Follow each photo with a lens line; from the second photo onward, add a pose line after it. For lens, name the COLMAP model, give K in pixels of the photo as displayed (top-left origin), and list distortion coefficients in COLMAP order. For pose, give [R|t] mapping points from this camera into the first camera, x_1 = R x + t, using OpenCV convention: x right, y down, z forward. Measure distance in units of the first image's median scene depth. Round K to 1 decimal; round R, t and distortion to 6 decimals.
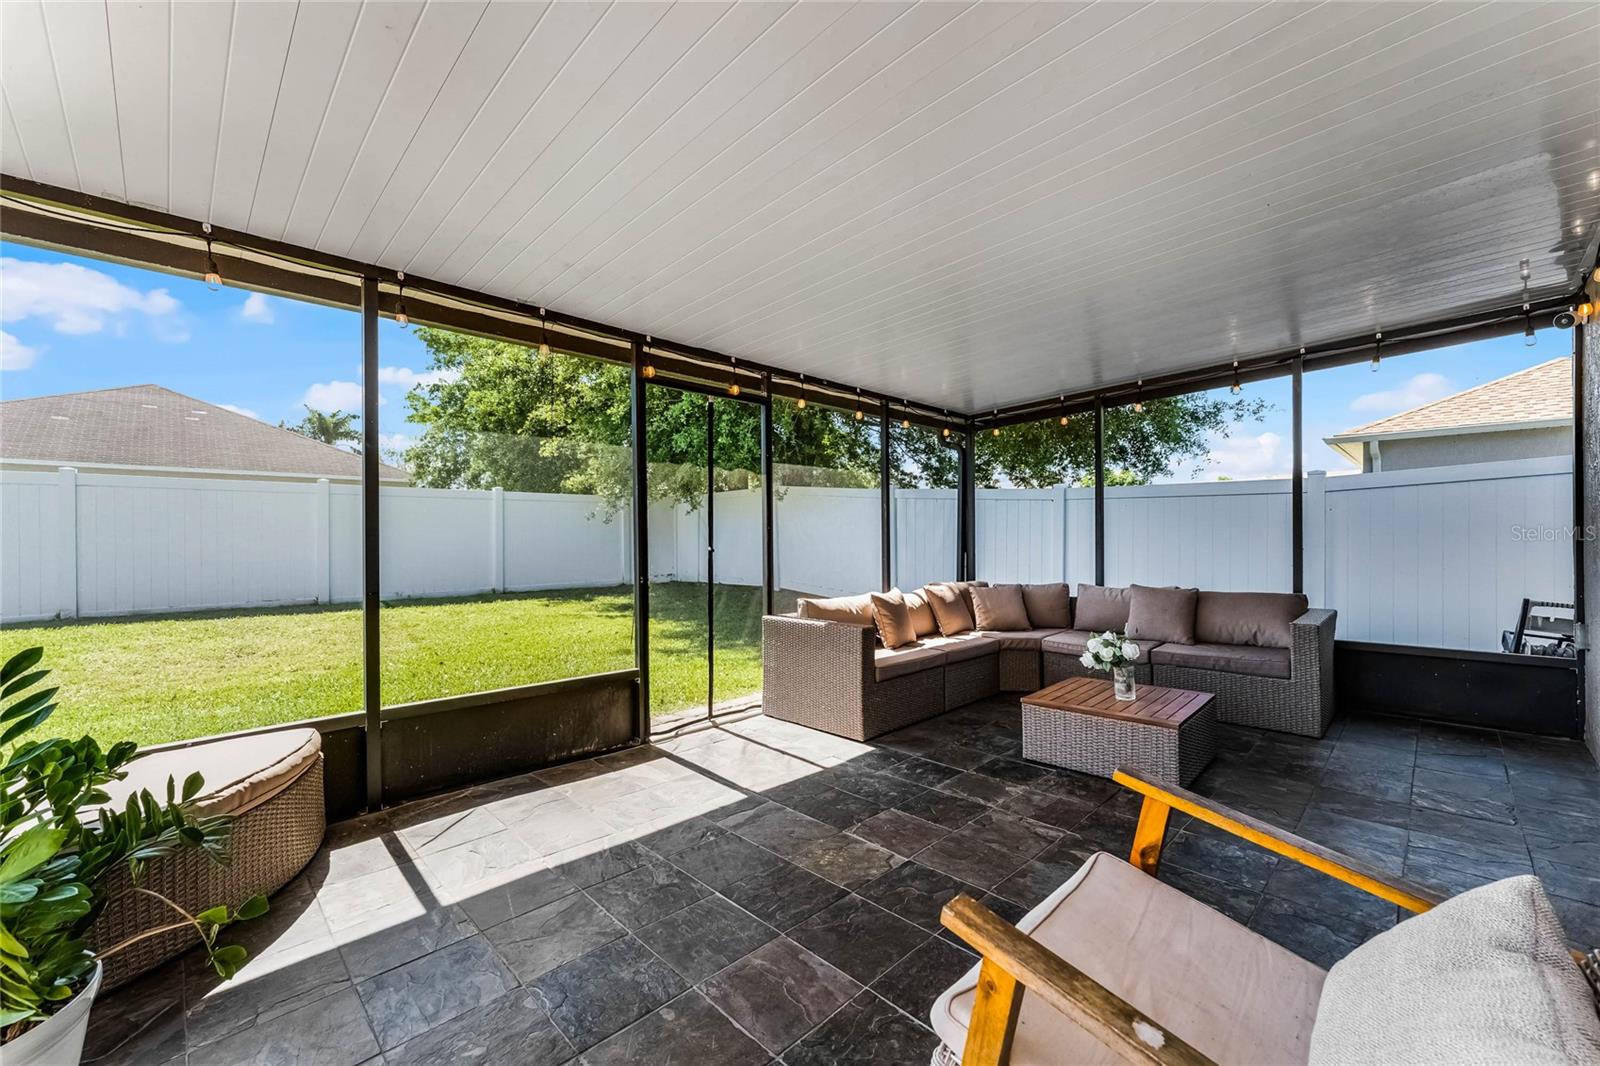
lens RADIAL K [[645.7, 0, 805.2], [0, 645.7, 531.8], [0, 0, 1]] dist [-0.001828, 0.000394]
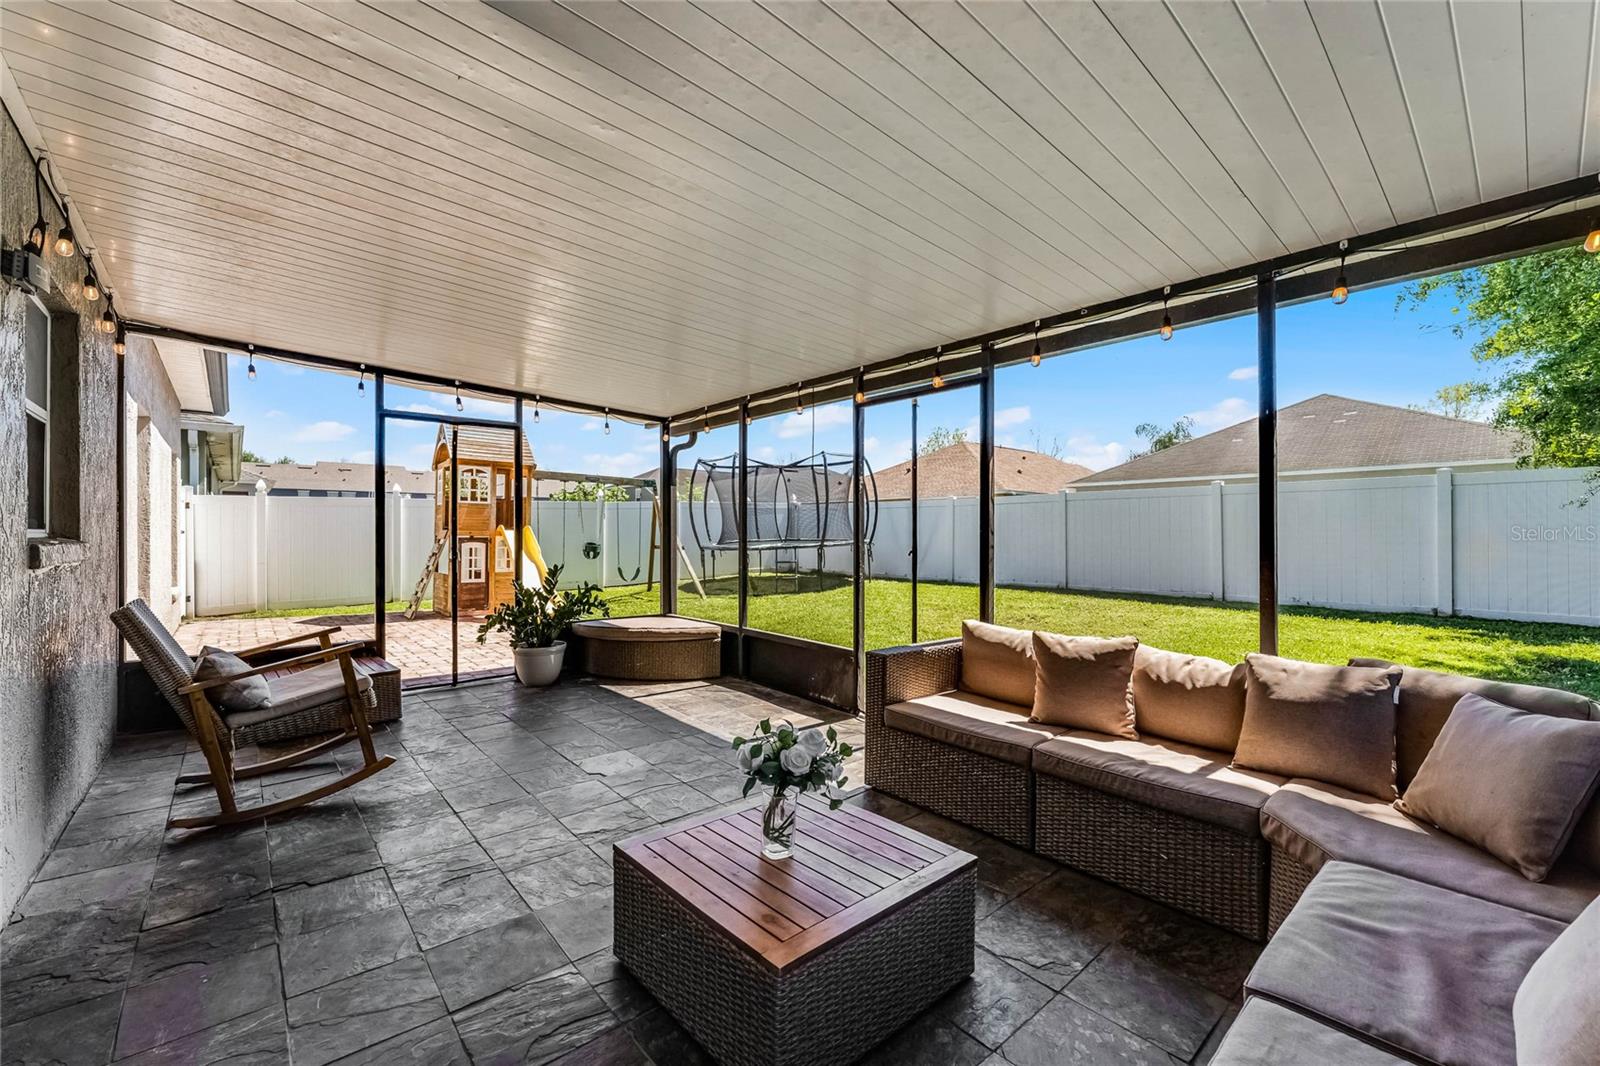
lens RADIAL K [[645.7, 0, 805.2], [0, 645.7, 534.4], [0, 0, 1]] dist [-0.001828, 0.000394]
pose [[-0.069623, 0.003645, -0.997567, 0.373800], [0.000287, 0.999993, 0.003634, -0.001854], [0.997573, -0.000033, -0.069624, 0.395268]]
